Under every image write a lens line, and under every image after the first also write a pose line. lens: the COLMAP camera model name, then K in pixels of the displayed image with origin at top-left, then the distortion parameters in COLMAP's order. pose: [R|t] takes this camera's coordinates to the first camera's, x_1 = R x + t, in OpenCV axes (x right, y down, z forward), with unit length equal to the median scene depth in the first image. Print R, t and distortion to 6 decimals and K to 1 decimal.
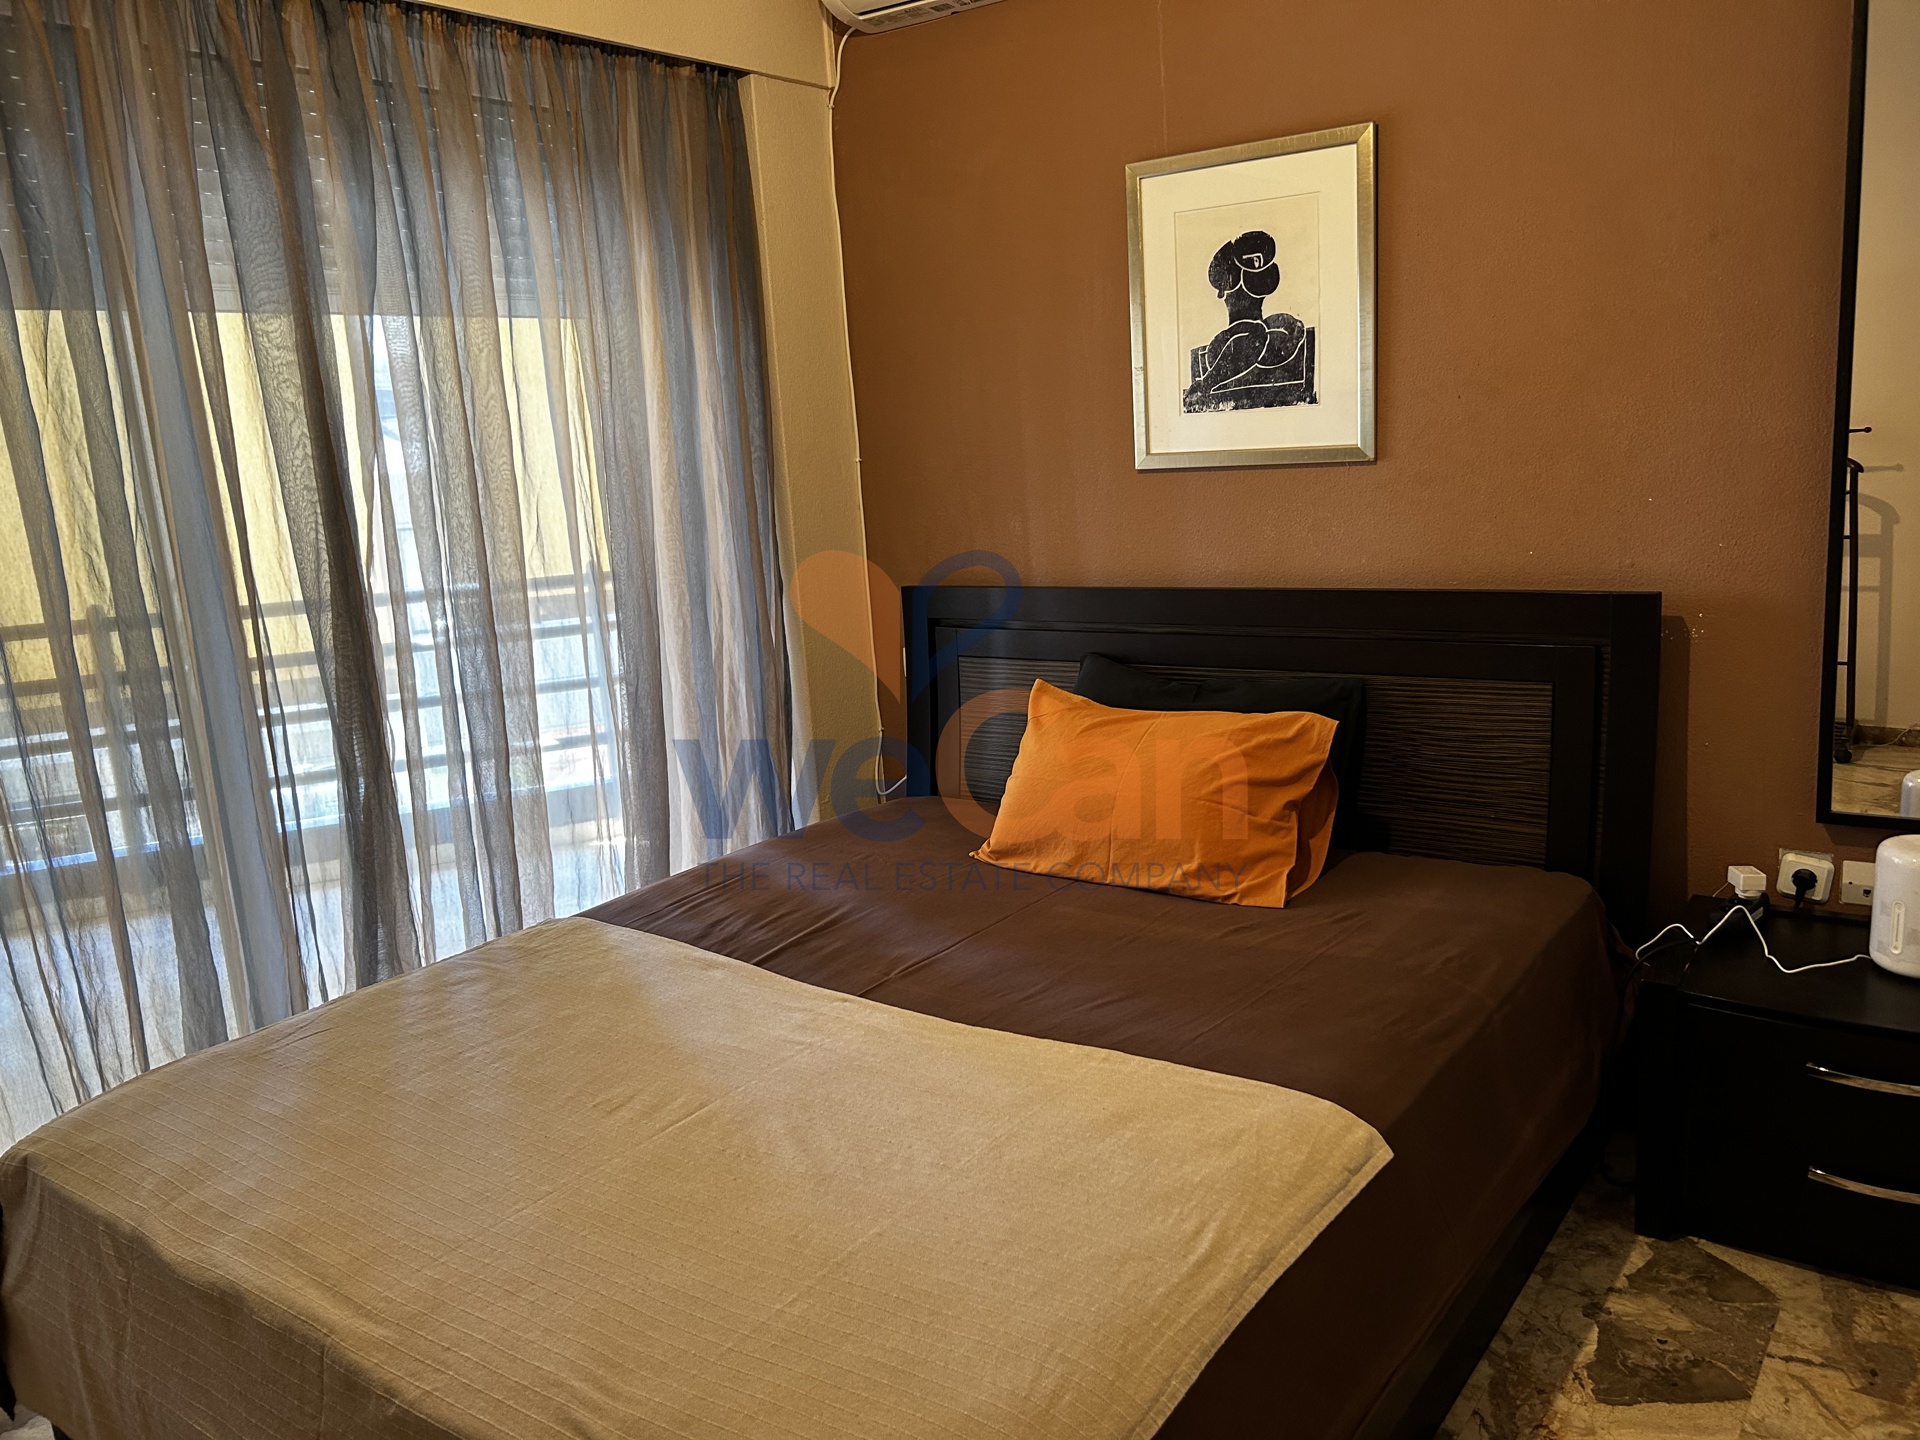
lens RADIAL K [[1440.9, 0, 960.3], [0, 1440.9, 725.5], [0, 0, 1]] dist [0.088794, -0.185578]
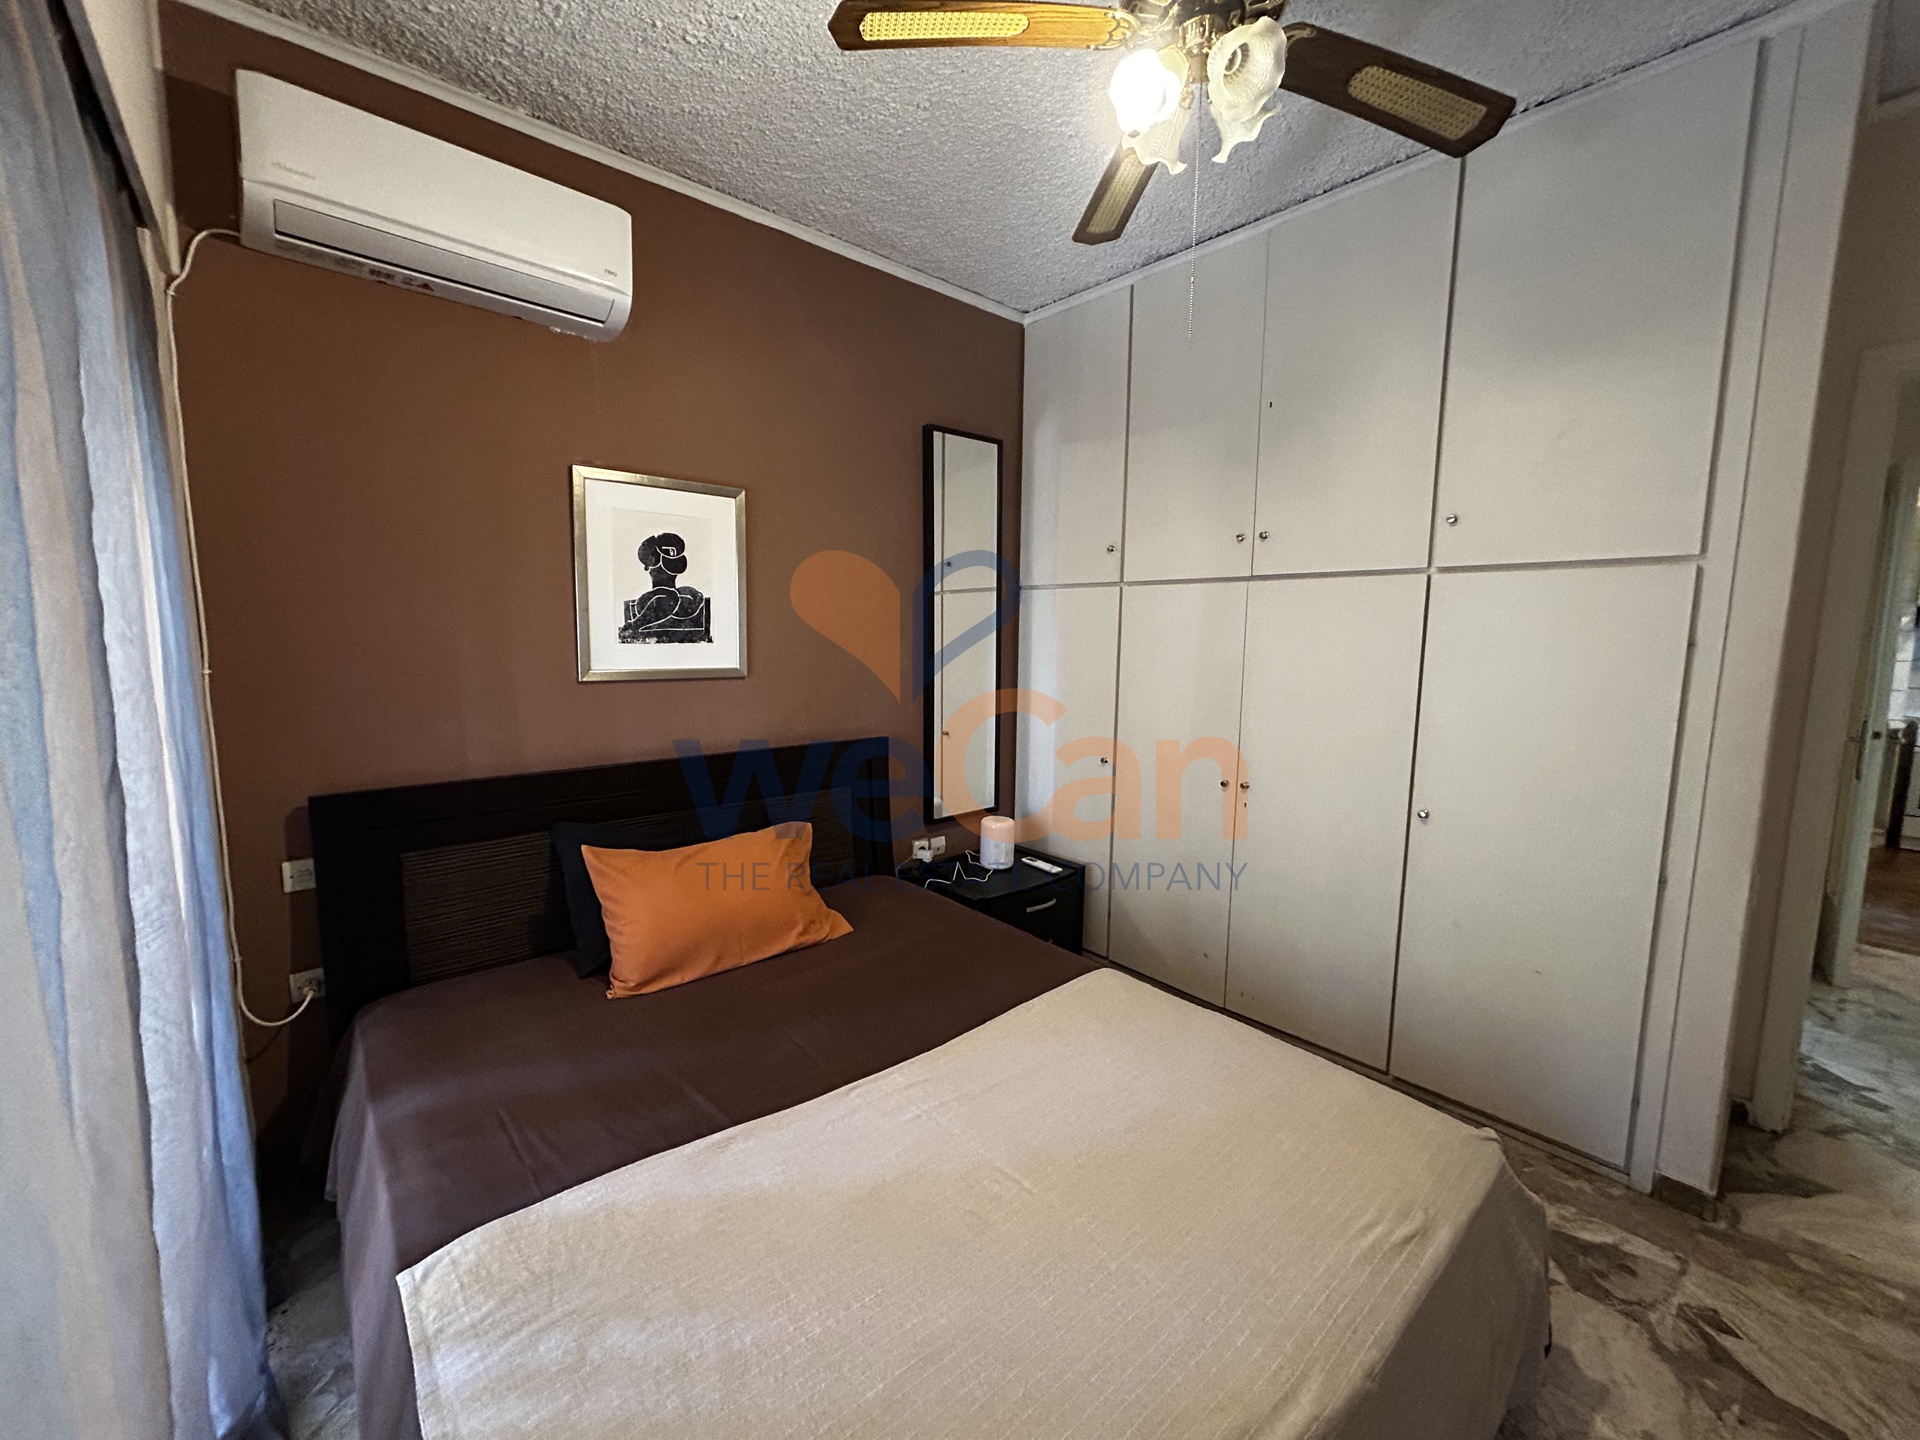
lens RADIAL K [[774.3, 0, 960.0], [0, 774.3, 720.0], [0, 0, 1]] dist [-0.000766, -0.000019]
pose [[0.220178, -0.055292, 0.973891, -0.550748], [0.168474, 0.985544, 0.017865, -0.101785], [-0.960801, 0.160142, 0.226310, 0.536495]]
